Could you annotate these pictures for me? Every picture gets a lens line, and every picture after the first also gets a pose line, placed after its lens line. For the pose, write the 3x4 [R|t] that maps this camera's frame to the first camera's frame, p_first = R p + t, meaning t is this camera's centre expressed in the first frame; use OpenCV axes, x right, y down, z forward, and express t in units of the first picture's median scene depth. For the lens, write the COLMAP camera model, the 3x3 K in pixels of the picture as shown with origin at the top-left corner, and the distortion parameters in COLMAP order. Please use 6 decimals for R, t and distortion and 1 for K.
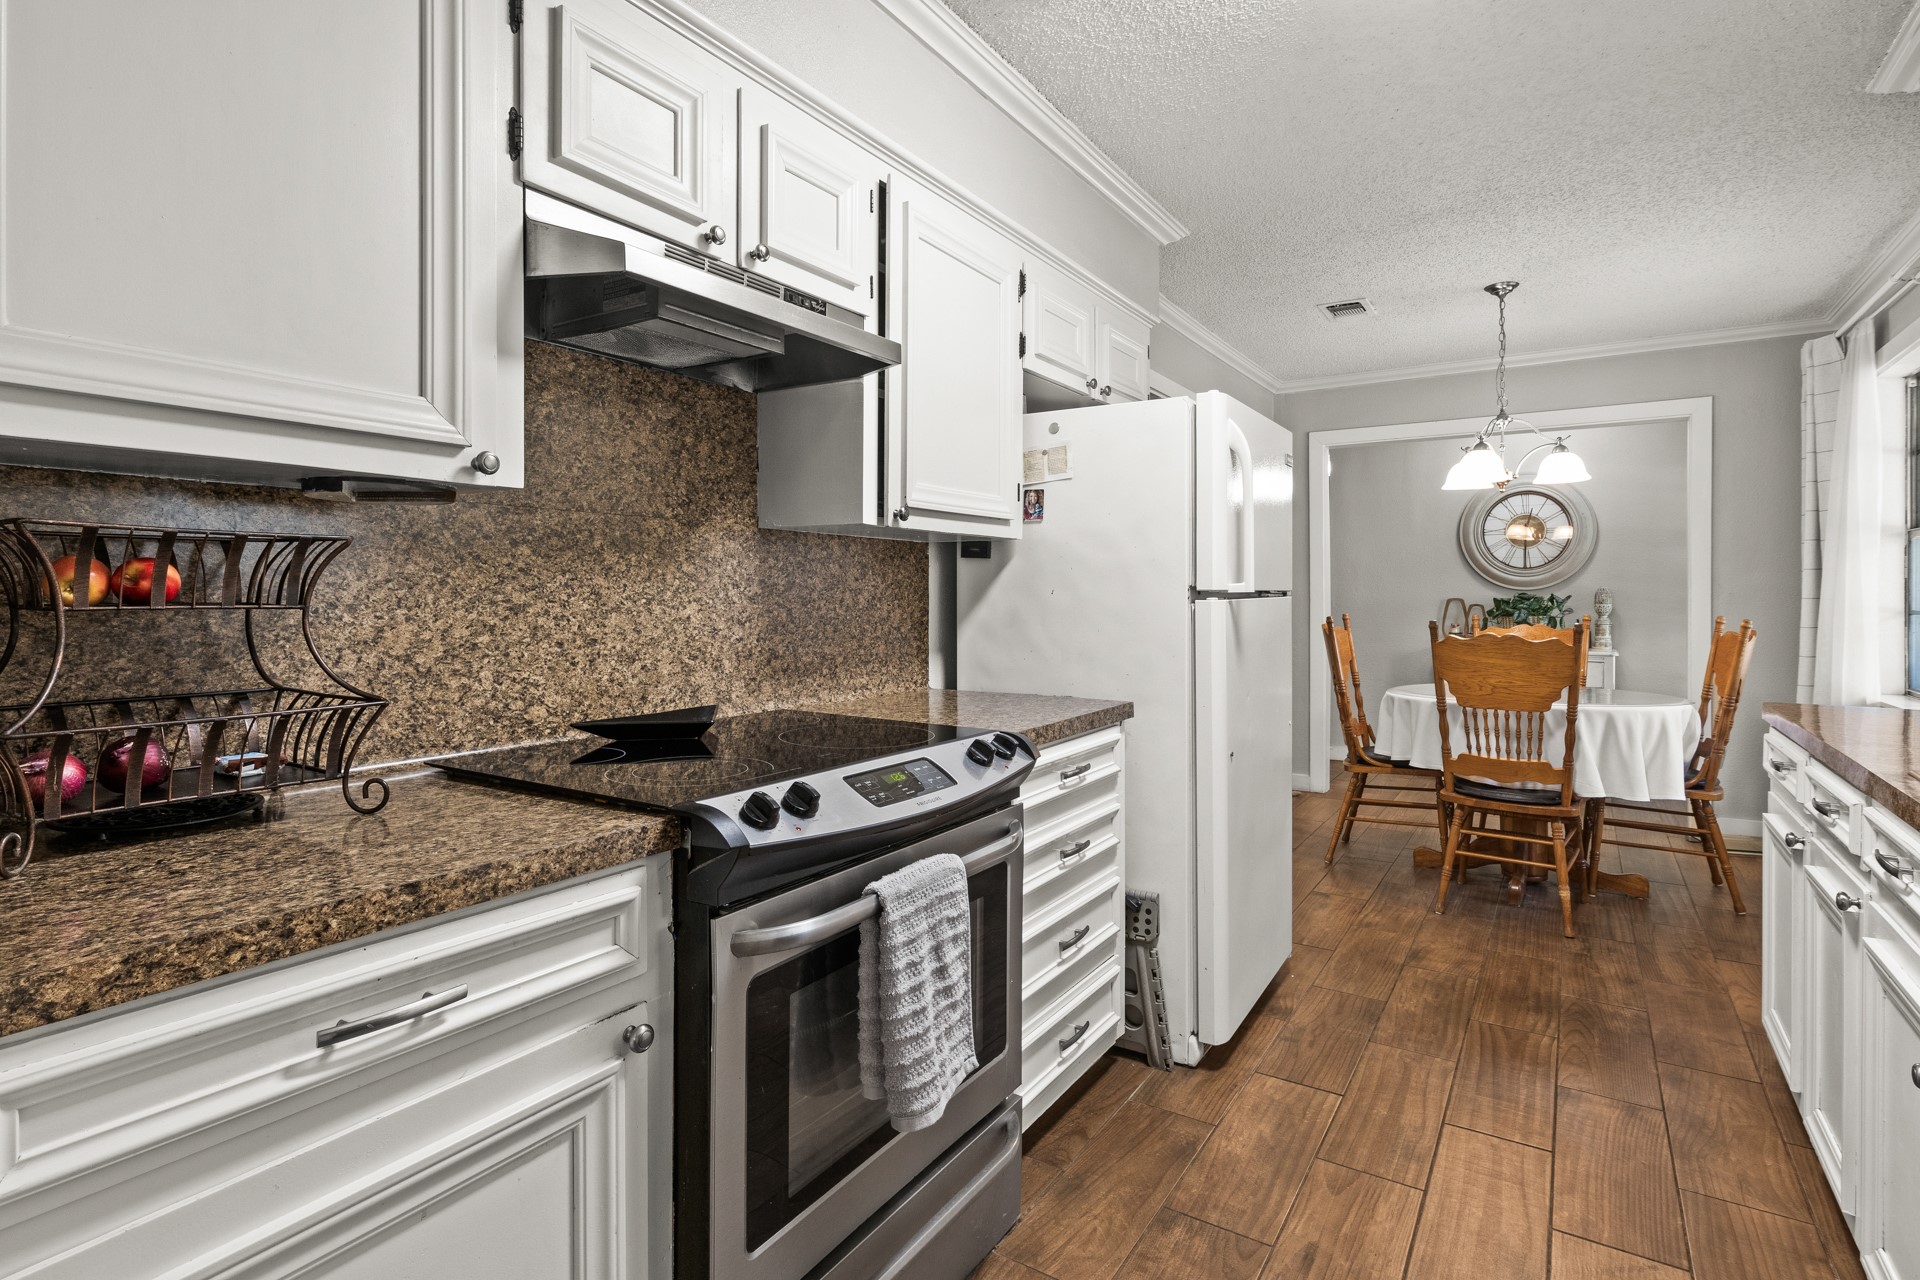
lens RADIAL K [[964.1, 0, 953.3], [0, 964.1, 589.2], [0, 0, 1]] dist [-0.000759, 0.000176]
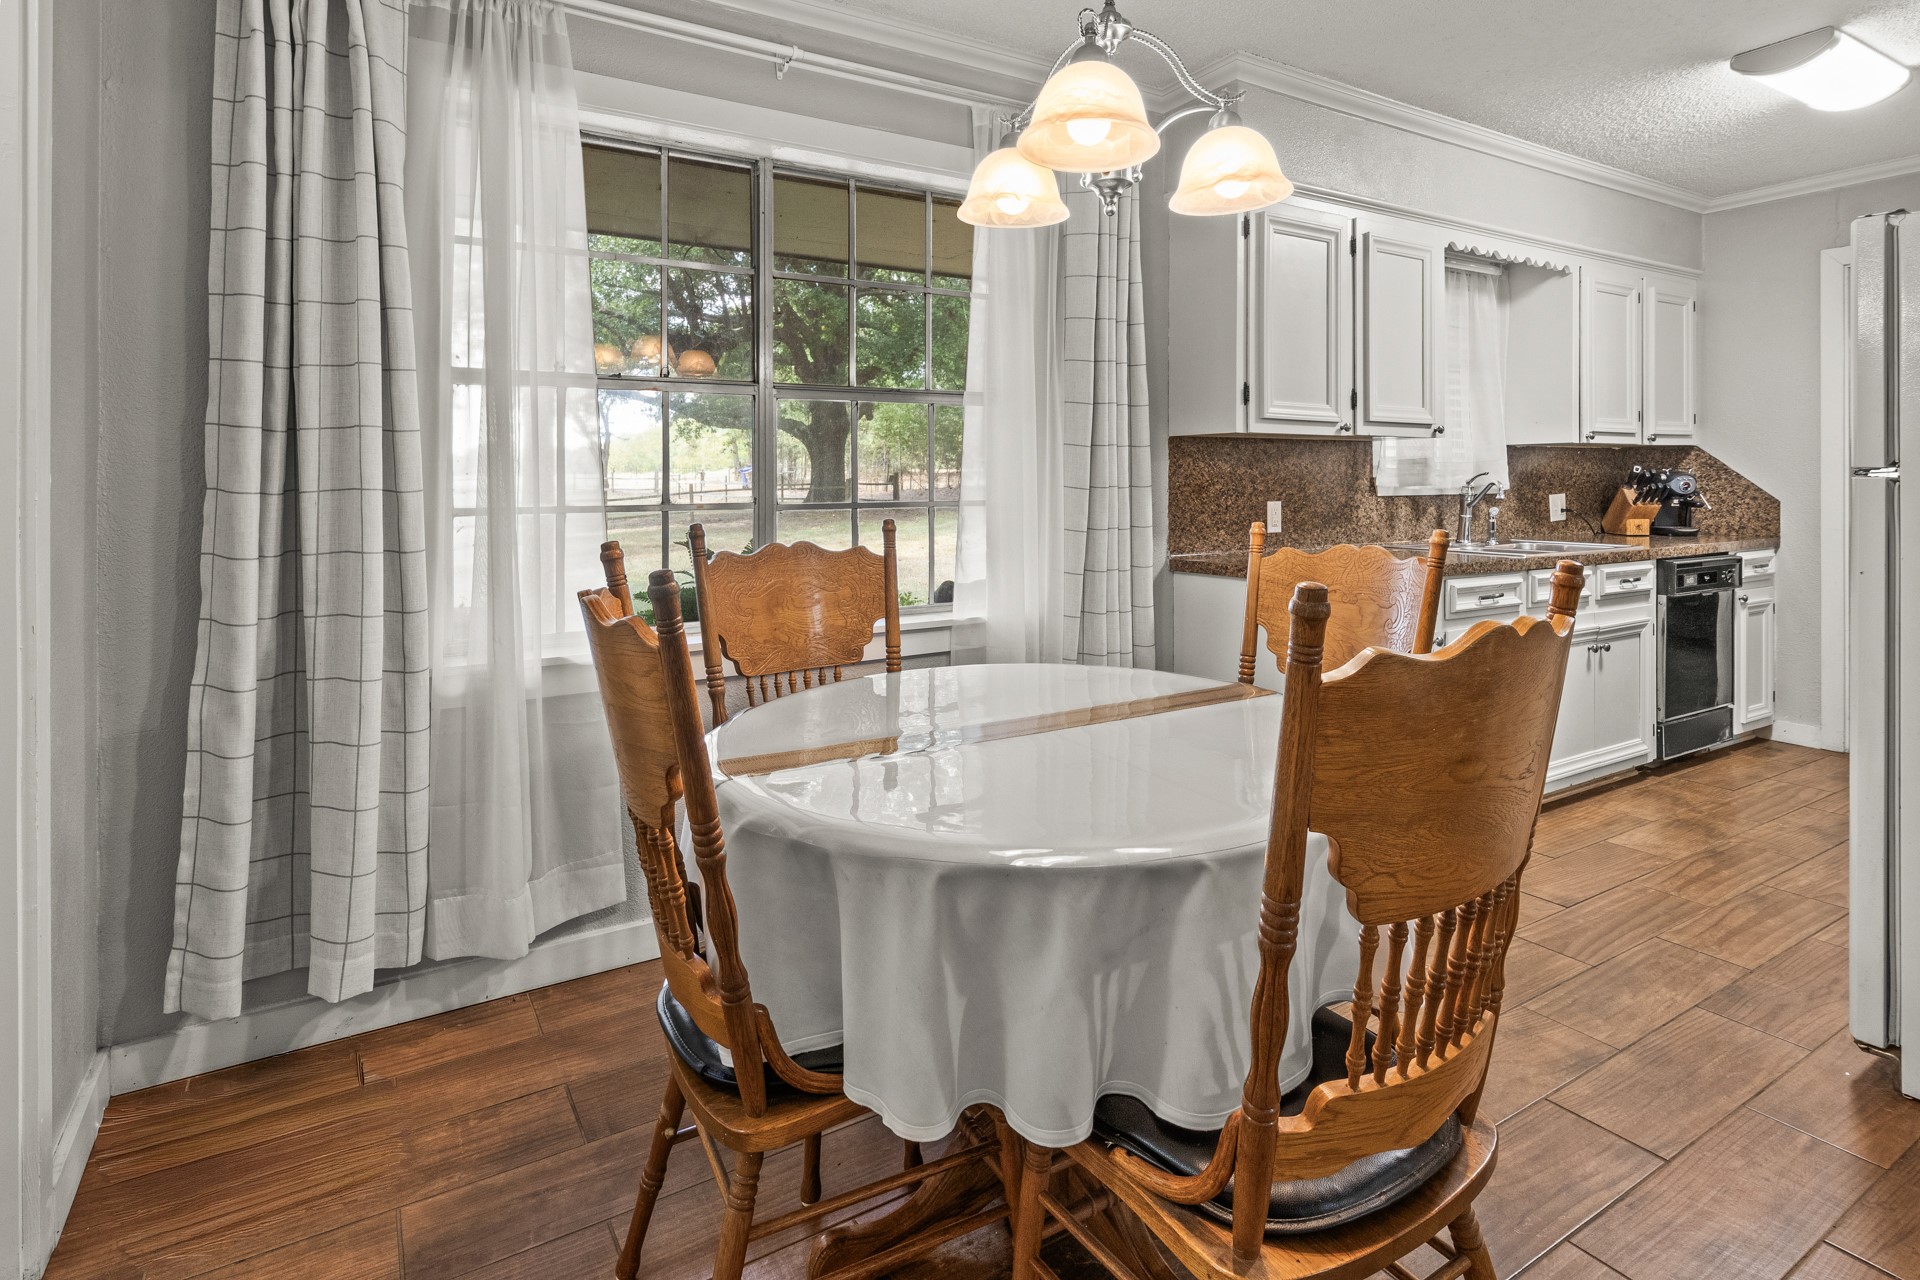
lens RADIAL K [[964.1, 0, 1002.0], [0, 964.1, 479.5], [0, 0, 1]] dist [-0.000759, 0.000176]
pose [[-0.905182, -0.000853, 0.425023, 0.726708], [-0.000404, 0.999999, 0.001148, 0.006671], [-0.425023, 0.000868, -0.905182, 2.248059]]
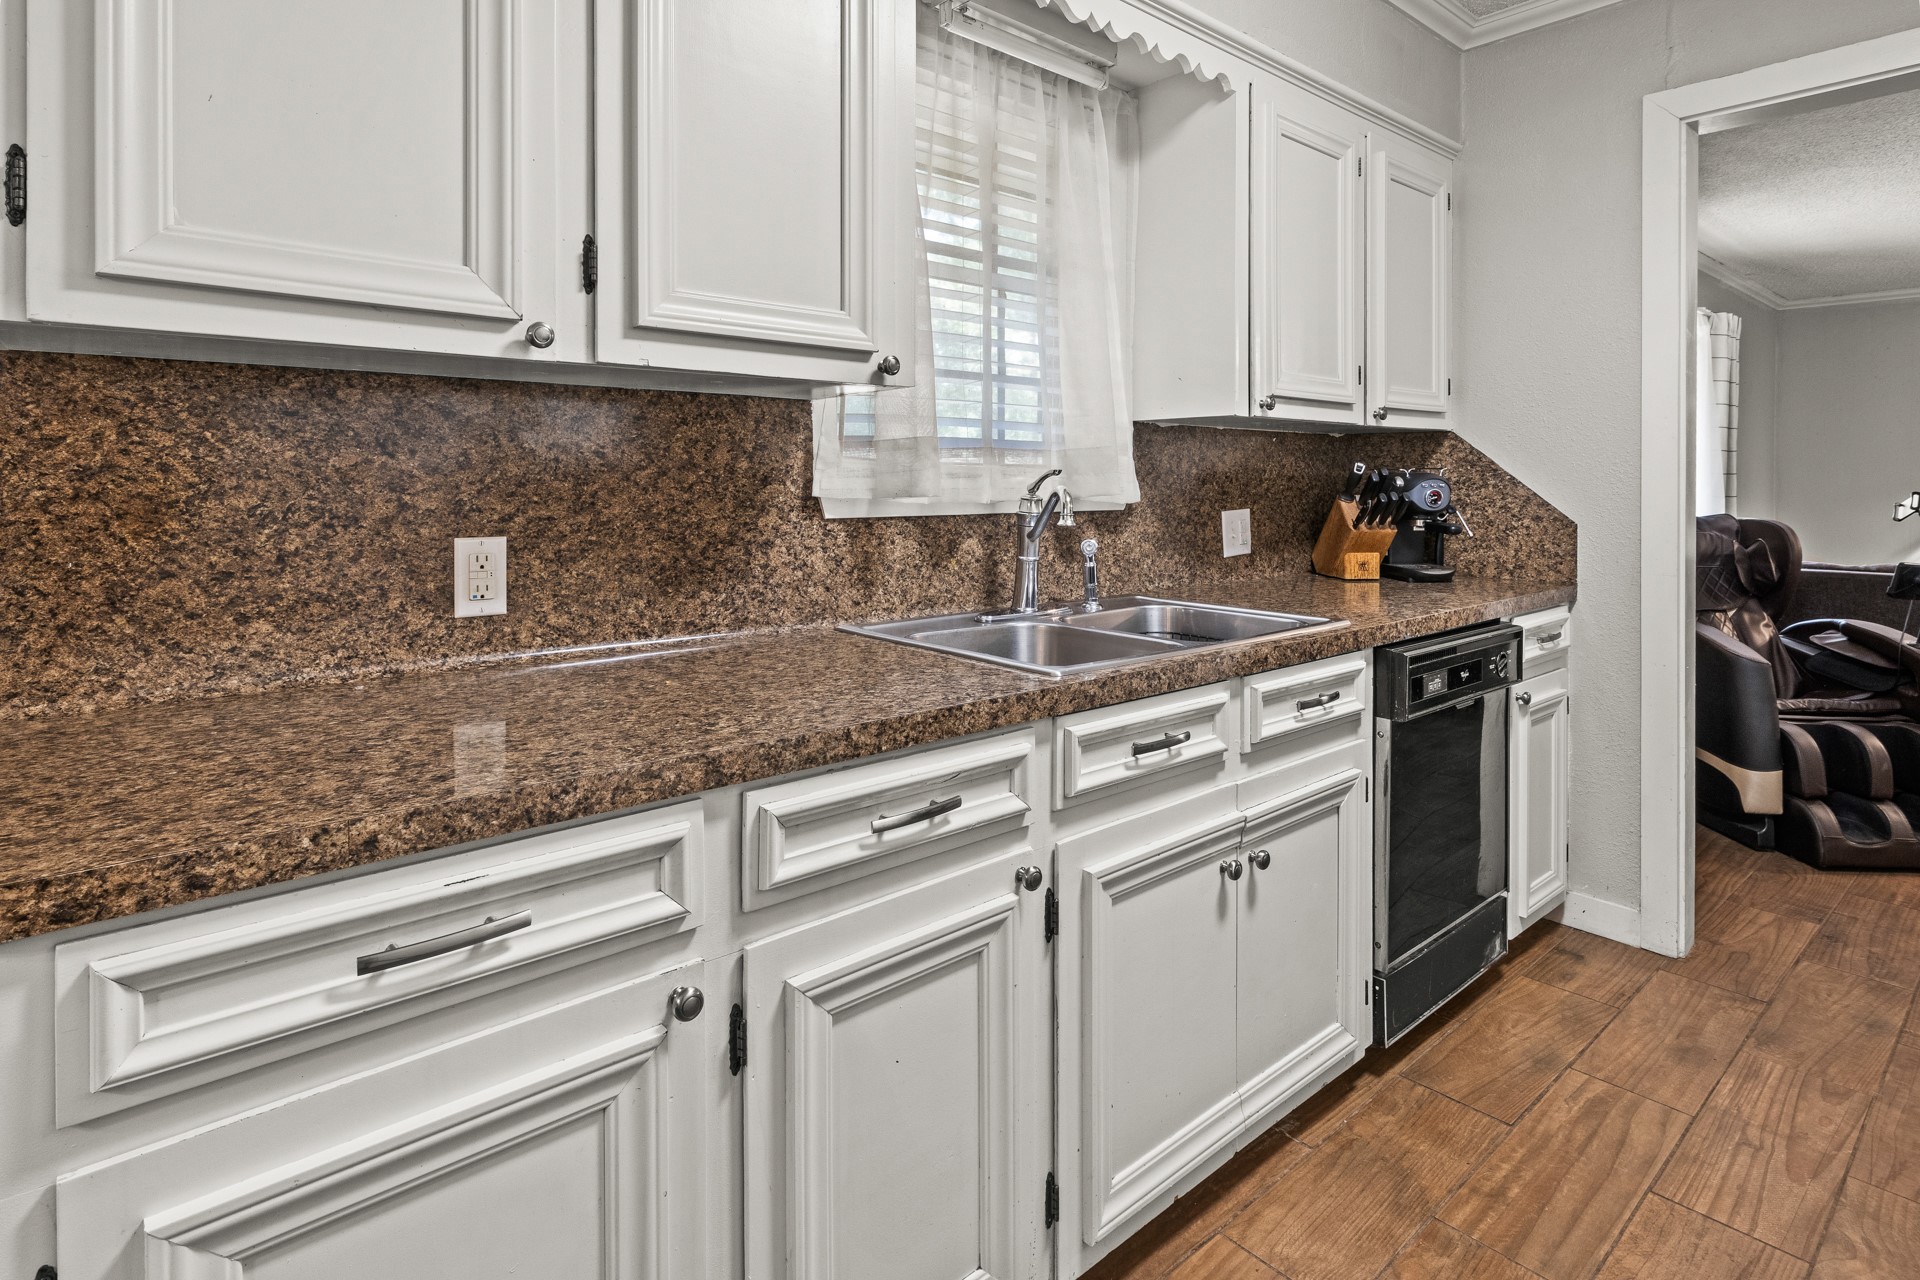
lens RADIAL K [[964.1, 0, 1007.0], [0, 964.1, 466.2], [0, 0, 1]] dist [-0.000759, 0.000176]
pose [[-0.966728, -0.005010, 0.255757, 0.515984], [-0.008455, 0.999888, -0.012373, 0.002865], [-0.255666, -0.014124, -0.966662, 1.206005]]
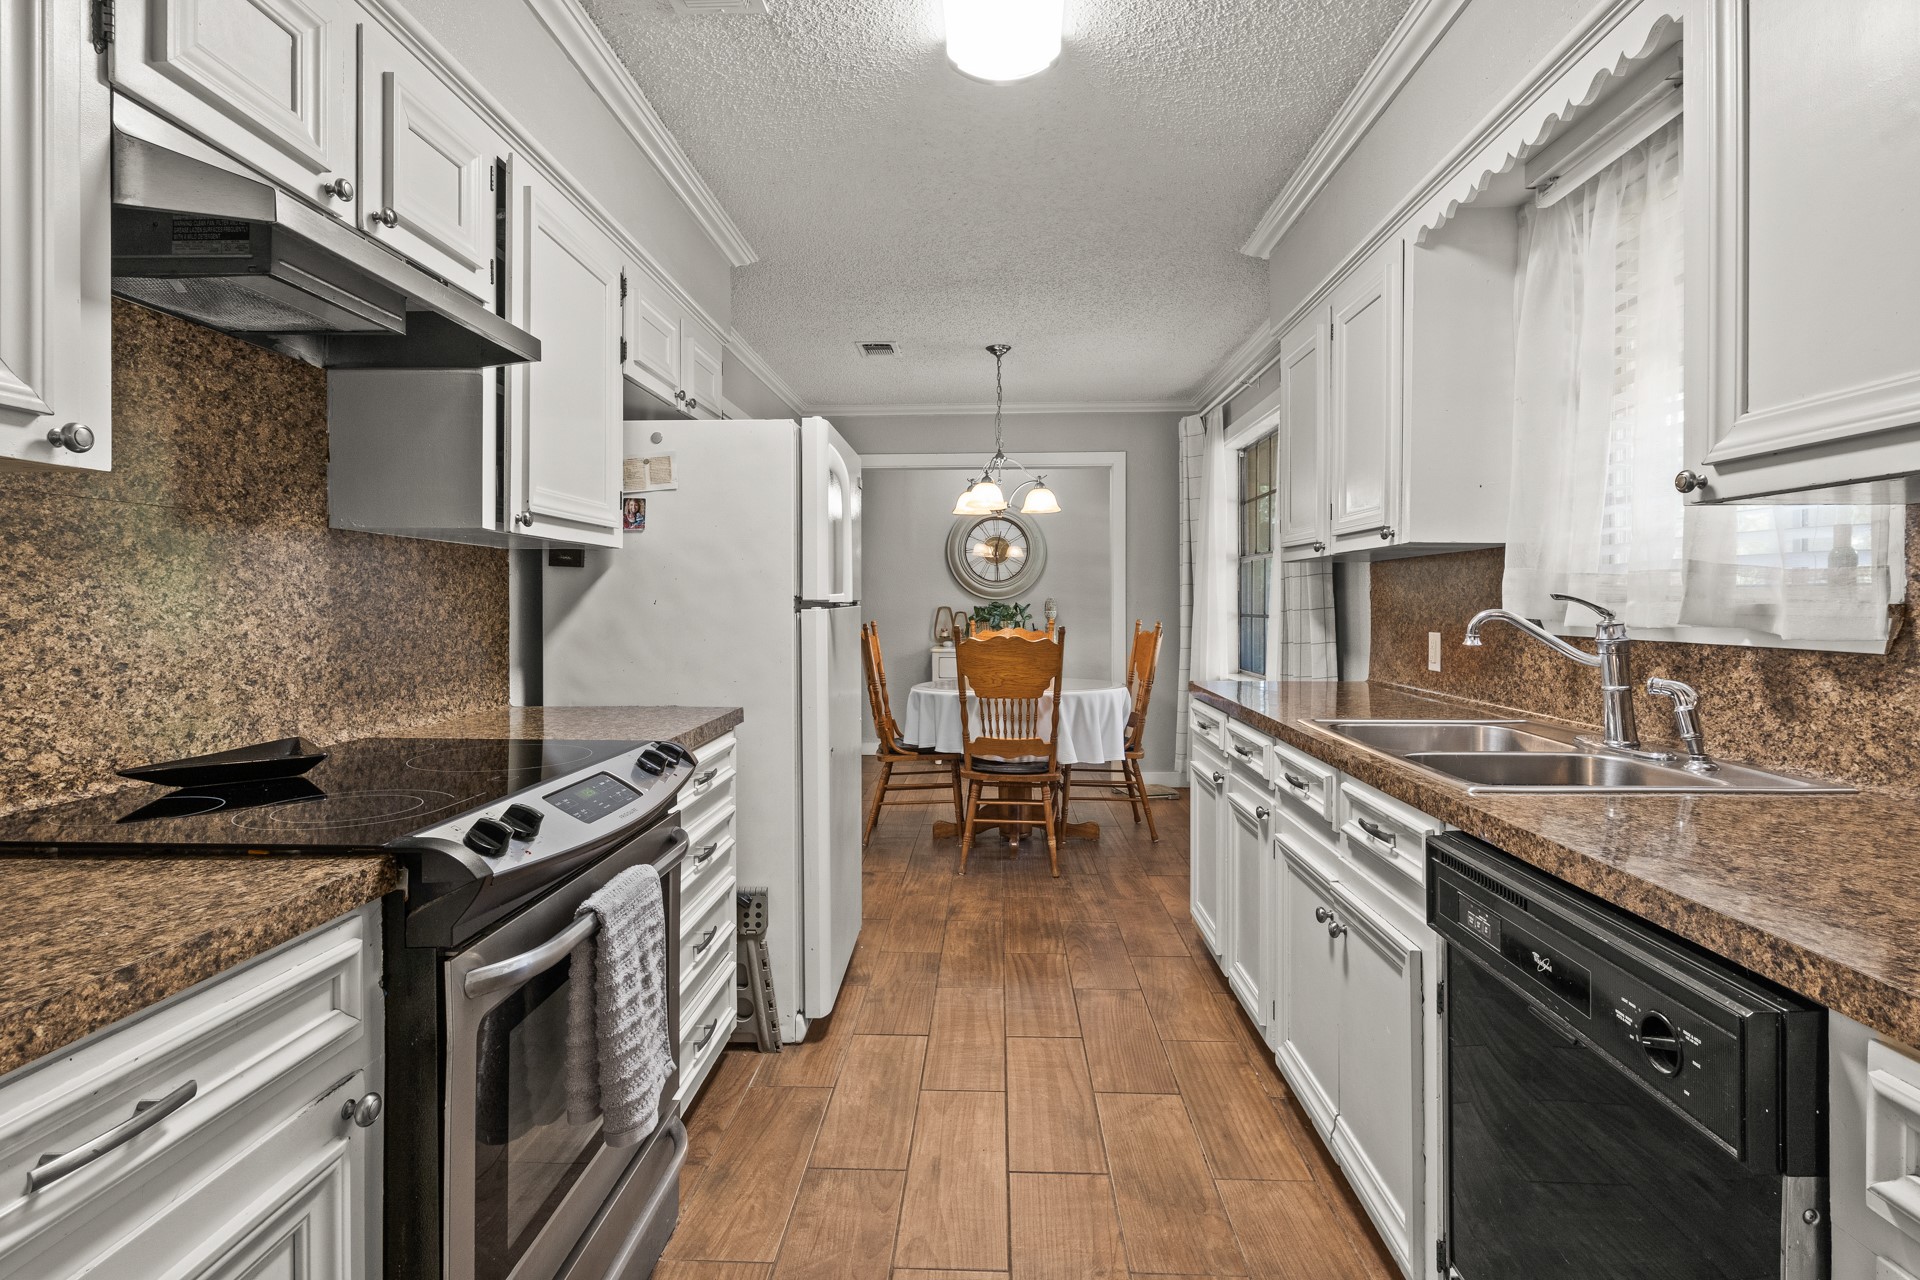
lens RADIAL K [[964.1, 0, 960.6], [0, 964.1, 596.1], [0, 0, 1]] dist [-0.000759, 0.000176]
pose [[0.858321, 0.000924, 0.513112, -0.150171], [0.000686, 0.999995, -0.002949, -0.000190], [-0.513112, 0.002883, 0.858317, -0.017061]]
